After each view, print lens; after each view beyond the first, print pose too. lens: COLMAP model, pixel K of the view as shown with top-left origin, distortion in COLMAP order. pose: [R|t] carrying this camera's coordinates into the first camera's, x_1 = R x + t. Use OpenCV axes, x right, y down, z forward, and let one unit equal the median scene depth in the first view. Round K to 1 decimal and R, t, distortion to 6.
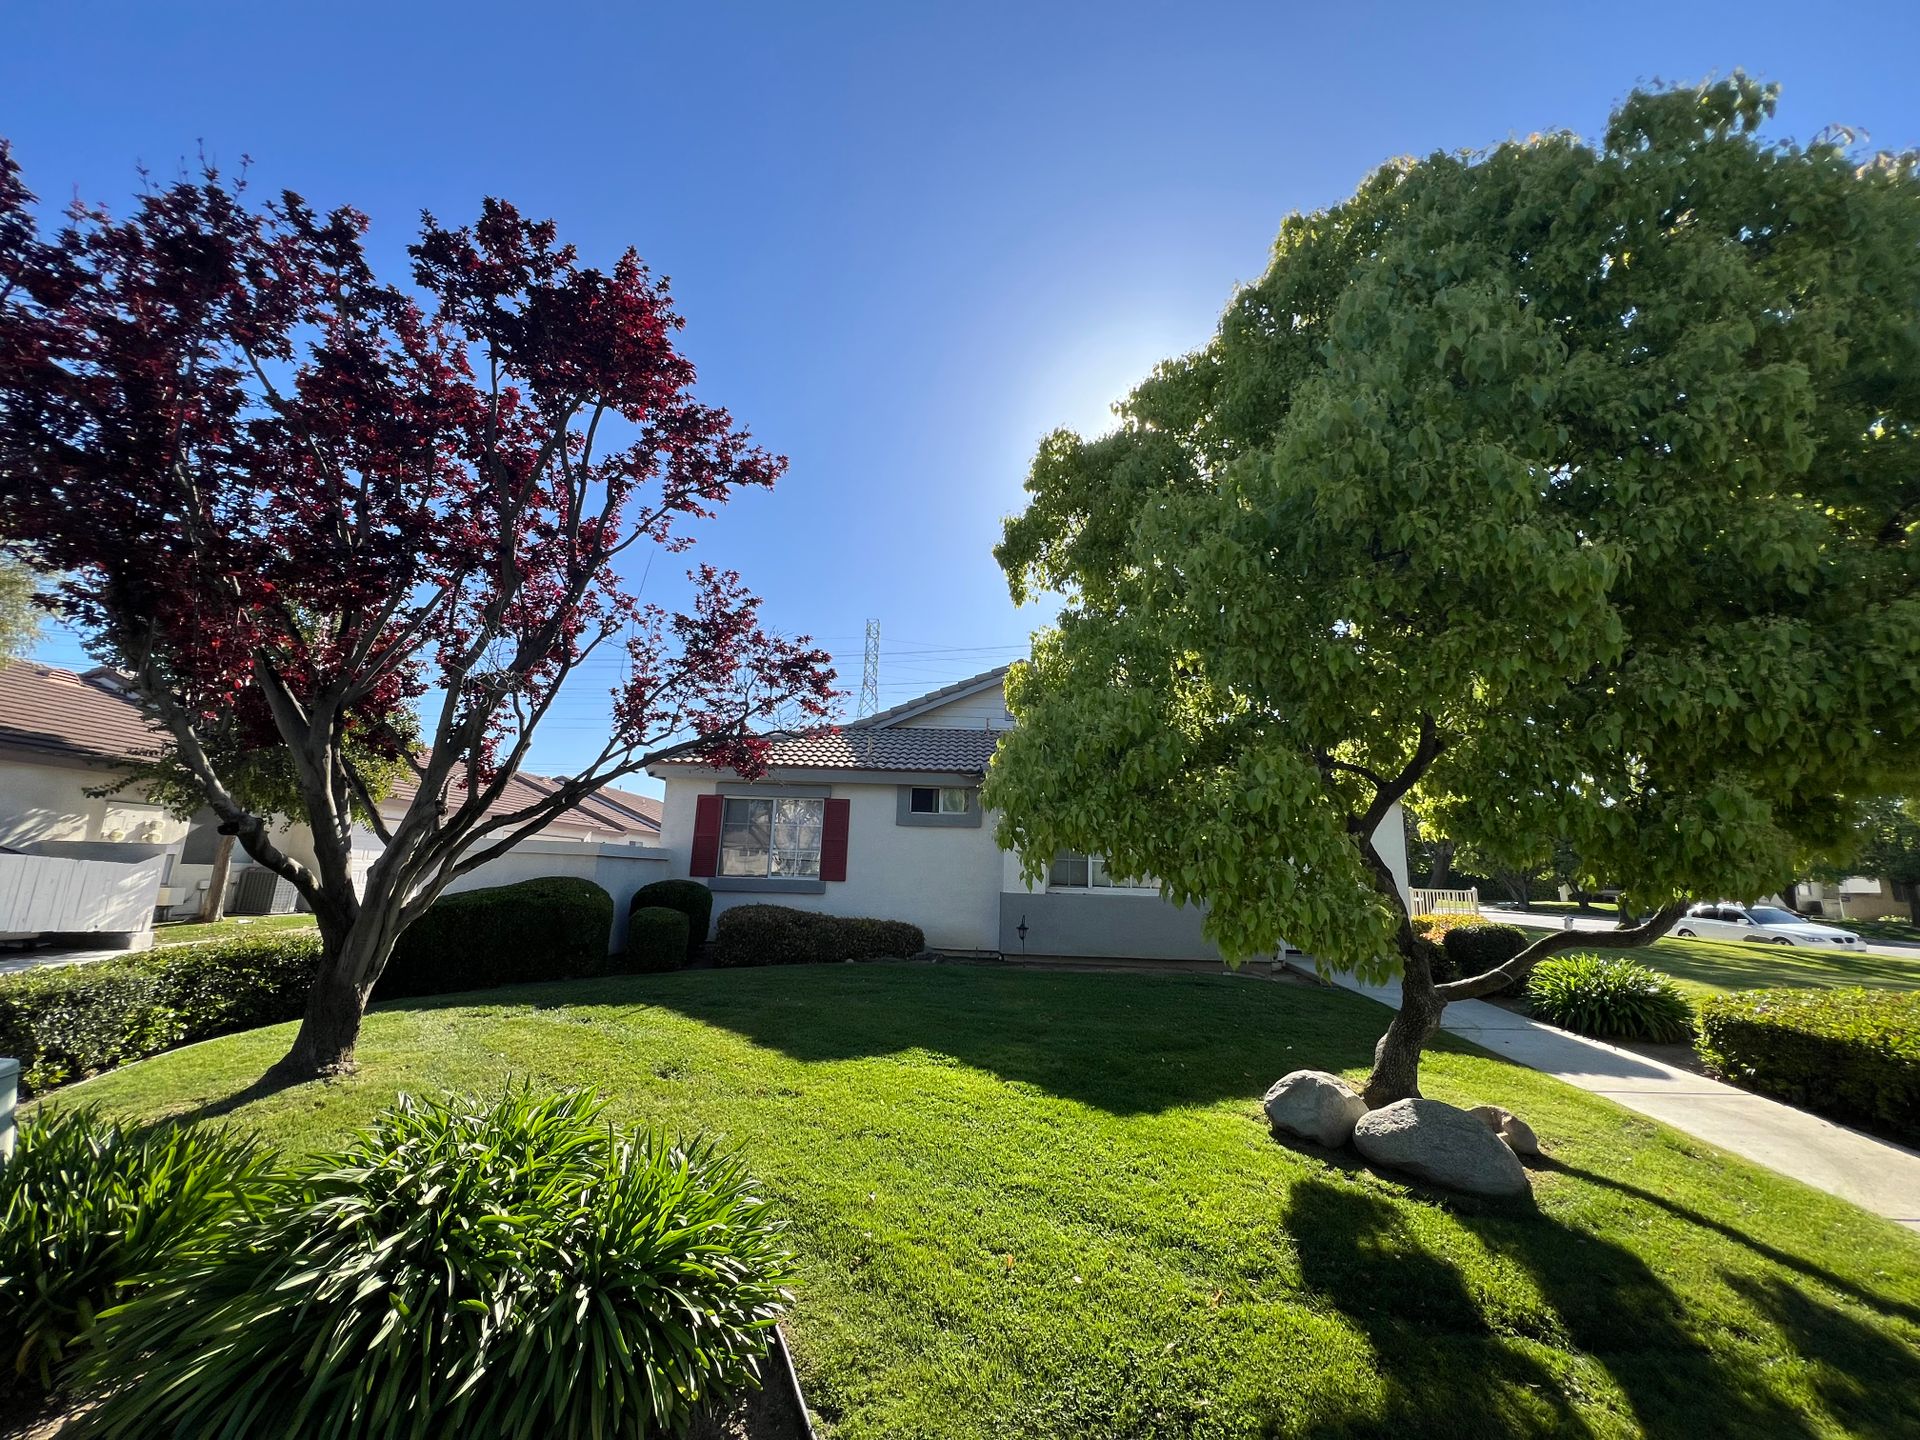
lens RADIAL K [[764.6, 0, 936.2], [0, 764.6, 725.0], [0, 0, 1]] dist [-0.004940, 0.000881]
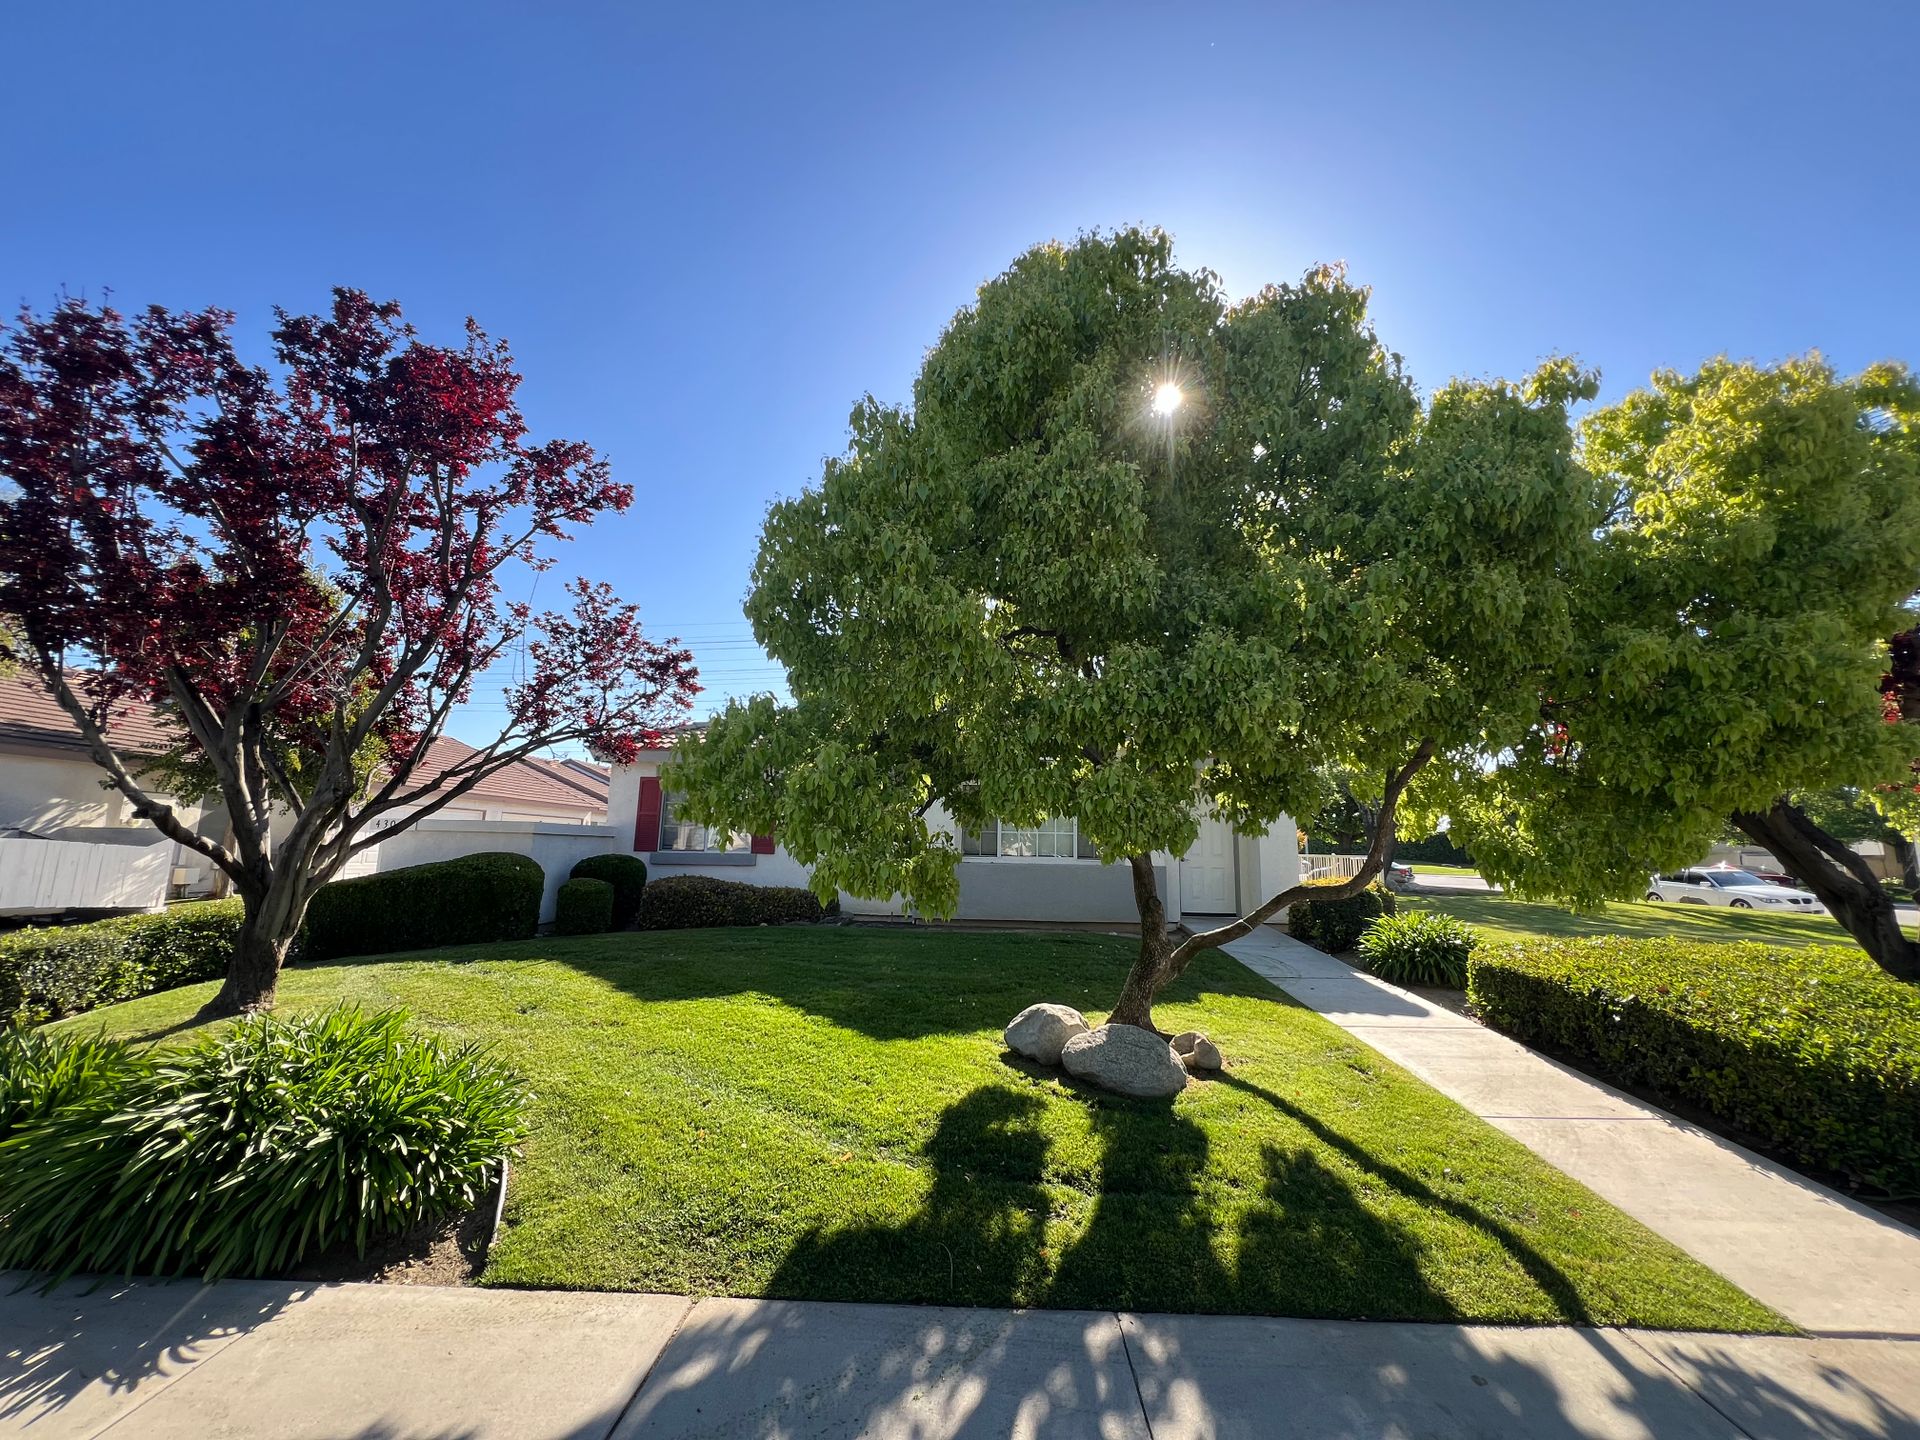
lens RADIAL K [[764.6, 0, 936.2], [0, 764.6, 725.0], [0, 0, 1]] dist [-0.004940, 0.000881]
pose [[0.999291, -0.018066, -0.033029, 0.316008], [0.019102, 0.999327, 0.031331, -0.018787], [0.032441, -0.031940, 0.998963, -0.156466]]
